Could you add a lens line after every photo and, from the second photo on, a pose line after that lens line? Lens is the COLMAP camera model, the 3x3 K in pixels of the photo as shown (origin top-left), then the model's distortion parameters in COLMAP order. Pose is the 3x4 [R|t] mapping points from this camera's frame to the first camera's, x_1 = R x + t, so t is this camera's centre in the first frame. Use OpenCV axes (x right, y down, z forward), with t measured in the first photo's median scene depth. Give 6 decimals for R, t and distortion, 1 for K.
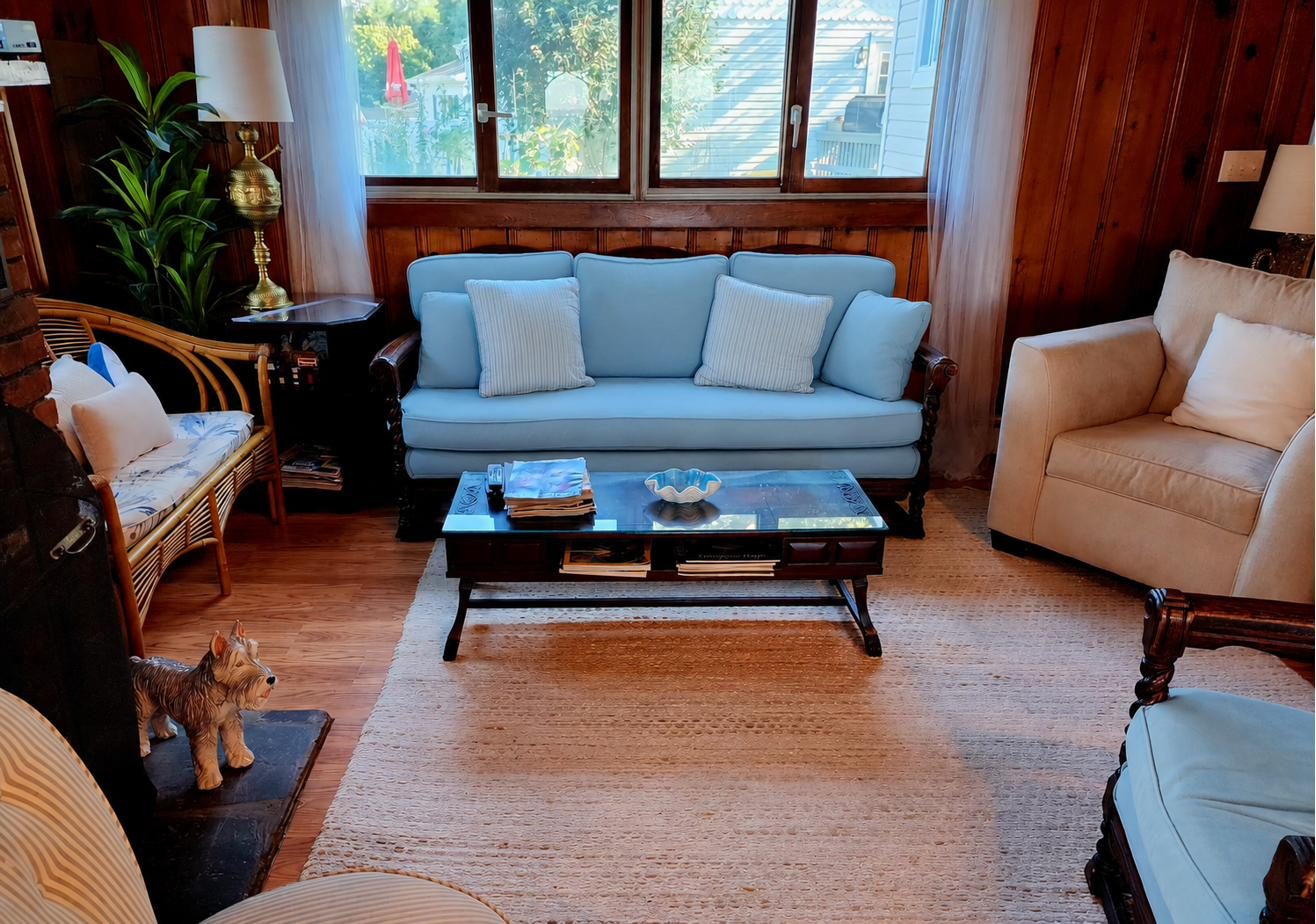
lens RADIAL K [[926.2, 0, 653.7], [0, 926.2, 463.1], [0, 0, 1]] dist [0.000700, 0.001355]
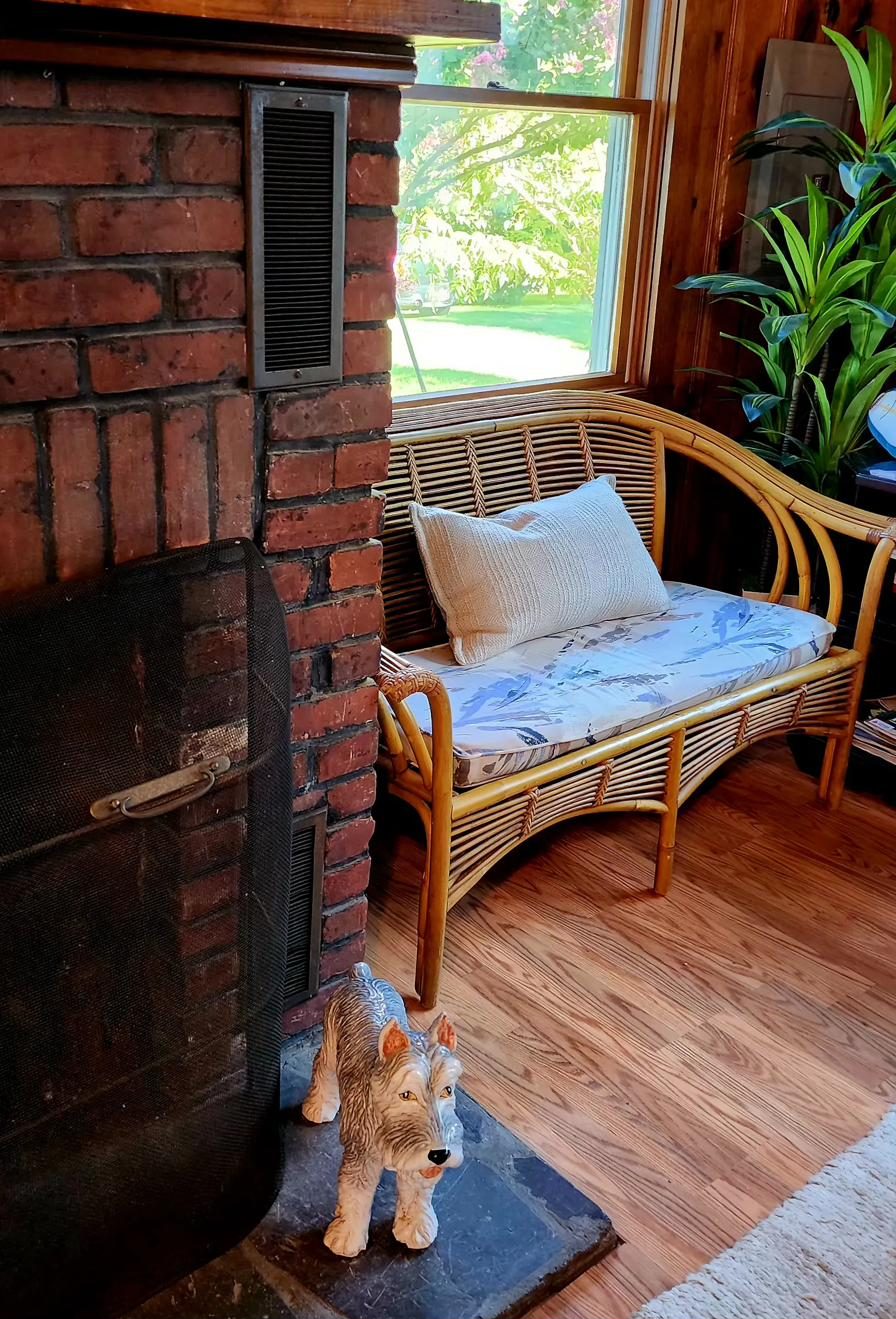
lens RADIAL K [[1111.9, 0, 447.8], [0, 1111.9, 654.3], [0, 0, 1]] dist [0.008261, 0.005089]
pose [[0.574833, 0.291656, -0.764529, -0.016378], [-0.286211, 0.946969, 0.146058, -0.078229], [0.766584, 0.134858, 0.627824, 0.390043]]
